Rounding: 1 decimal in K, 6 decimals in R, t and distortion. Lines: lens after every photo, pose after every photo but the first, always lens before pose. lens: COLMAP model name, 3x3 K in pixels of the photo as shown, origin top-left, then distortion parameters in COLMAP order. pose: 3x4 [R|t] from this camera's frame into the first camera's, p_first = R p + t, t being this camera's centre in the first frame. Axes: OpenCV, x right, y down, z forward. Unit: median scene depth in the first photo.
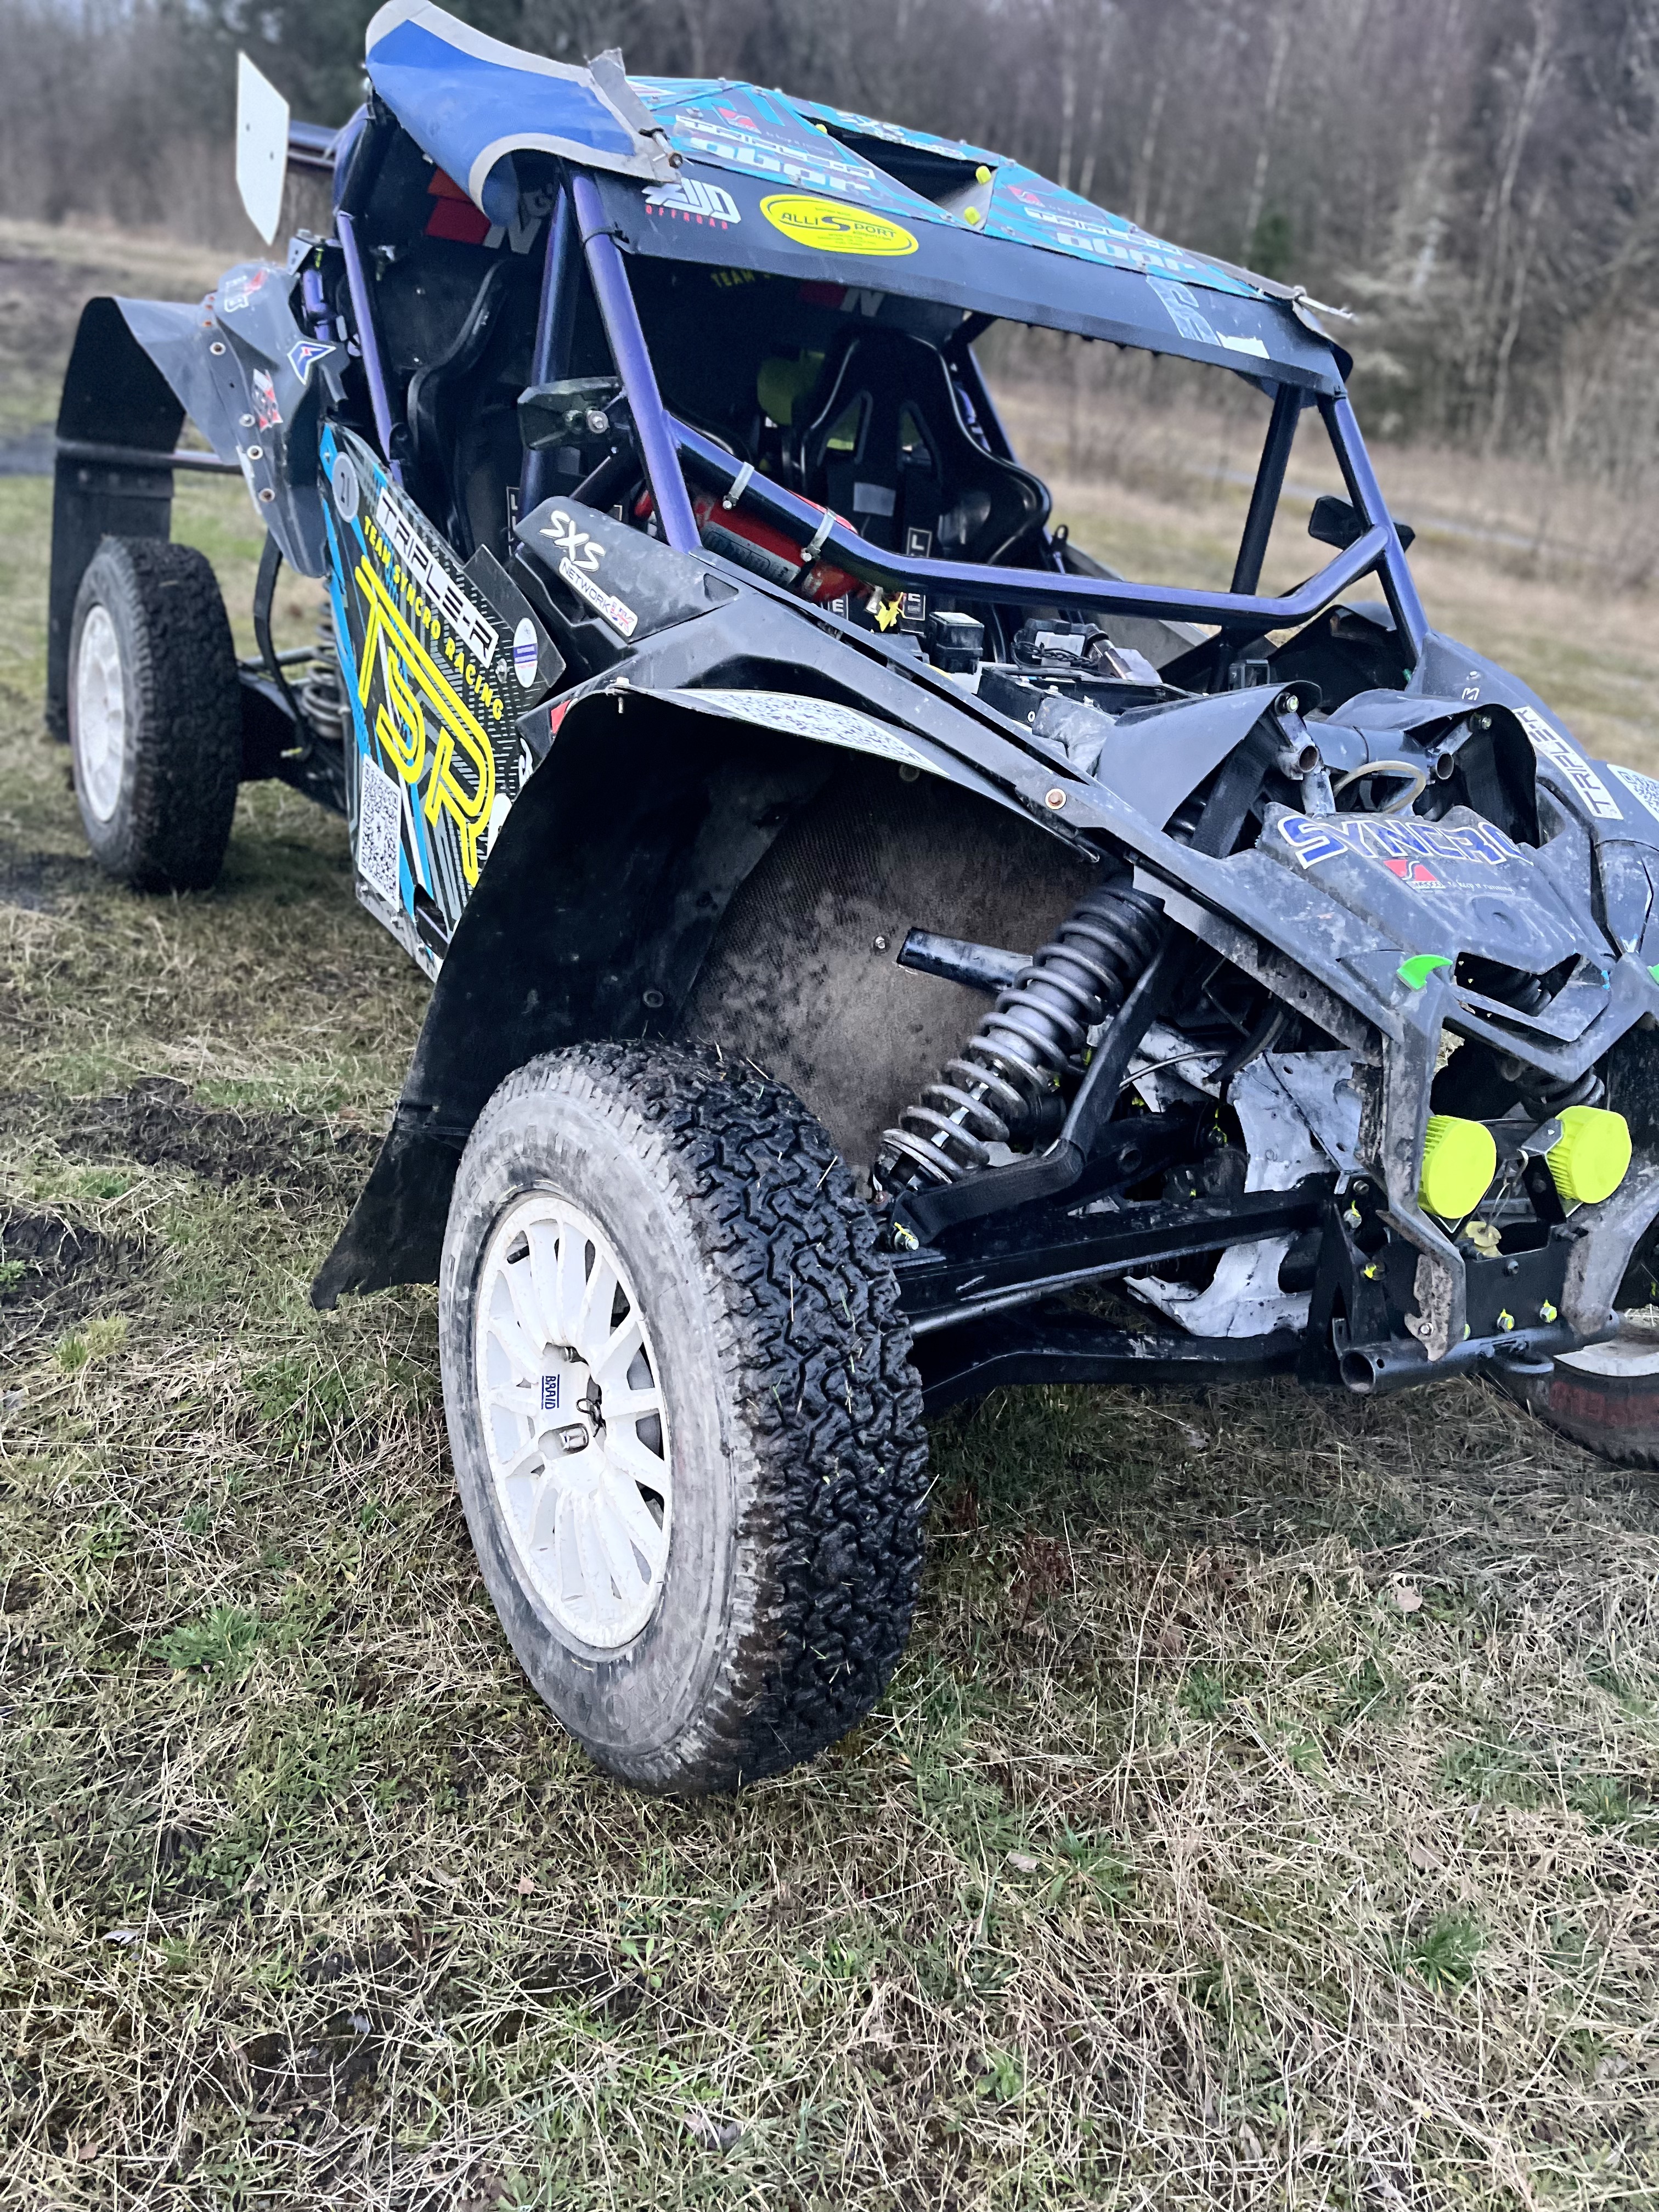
lens RADIAL K [[1683.0, 0, 834.4], [0, 1683.0, 1116.7], [0, 0, 1]] dist [0.001902, -0.005355]
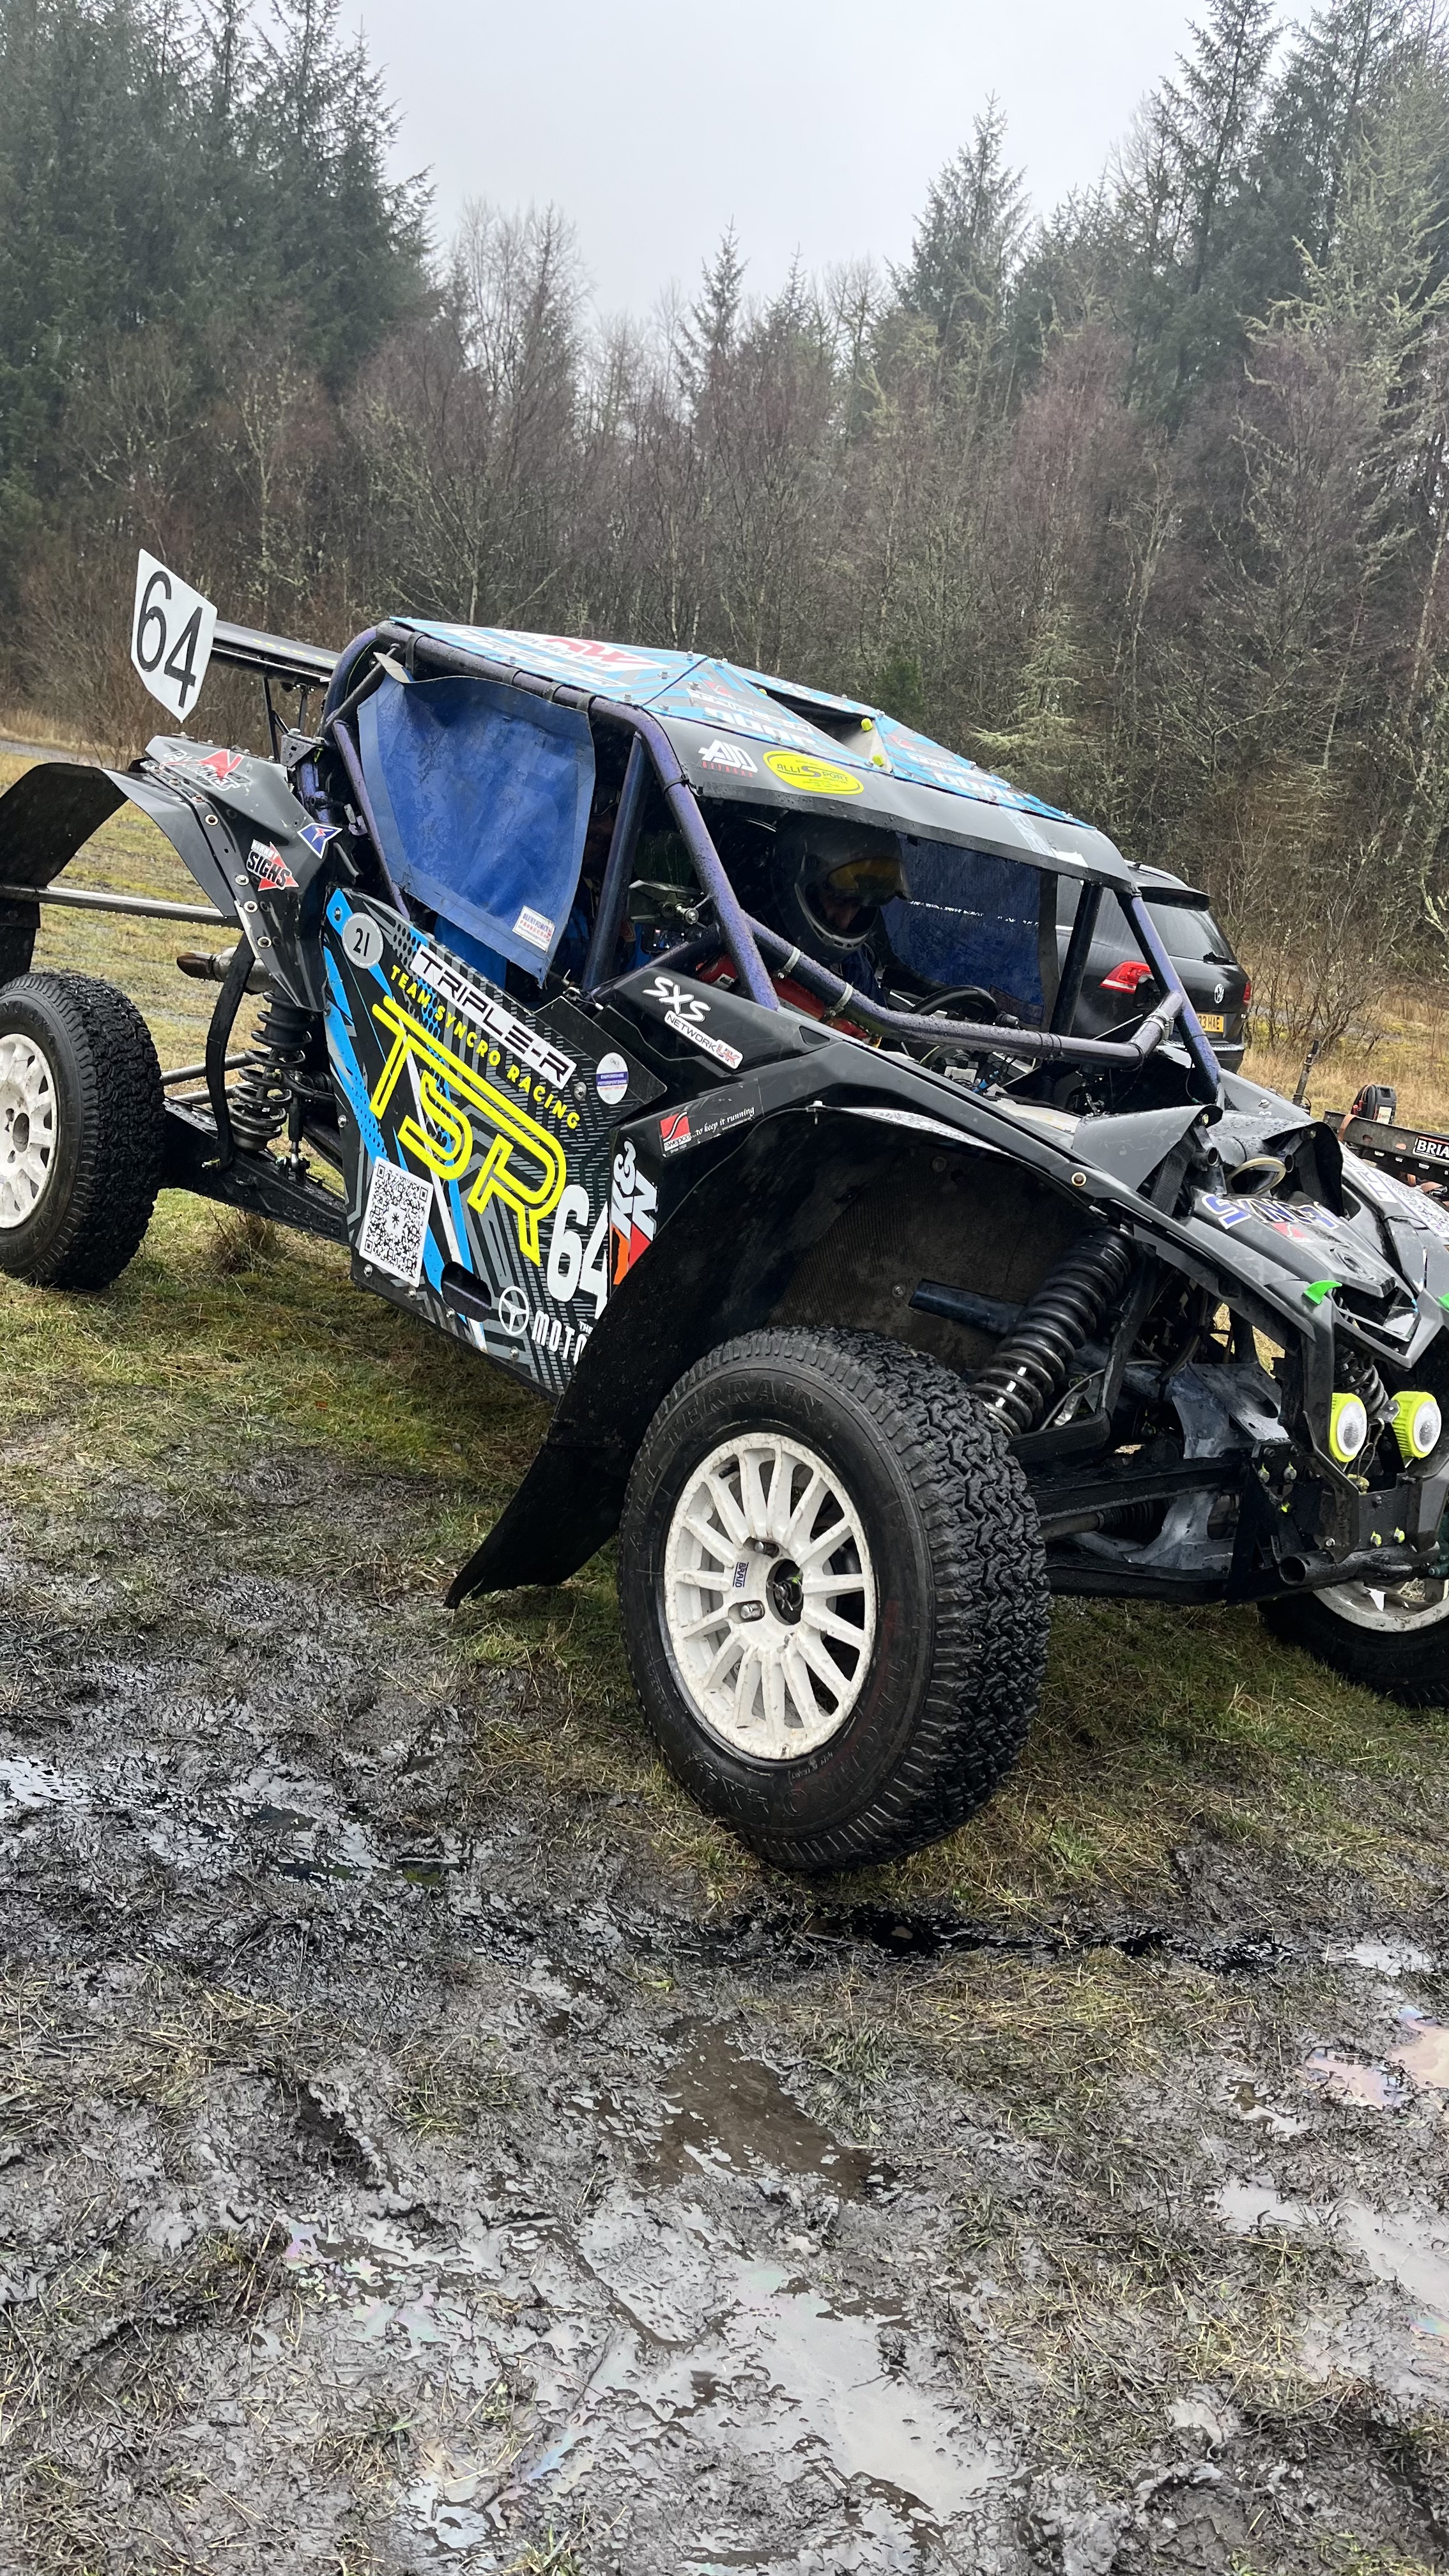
lens RADIAL K [[1918.1, 0, 718.6], [0, 1918.1, 1281.2], [0, 0, 1]] dist [0.015011, -0.002108]
pose [[0.983071, -0.006029, 0.183128, -0.343042], [0.035339, 0.986932, -0.157212, 0.107808], [-0.179787, 0.161022, 0.970437, -0.400104]]
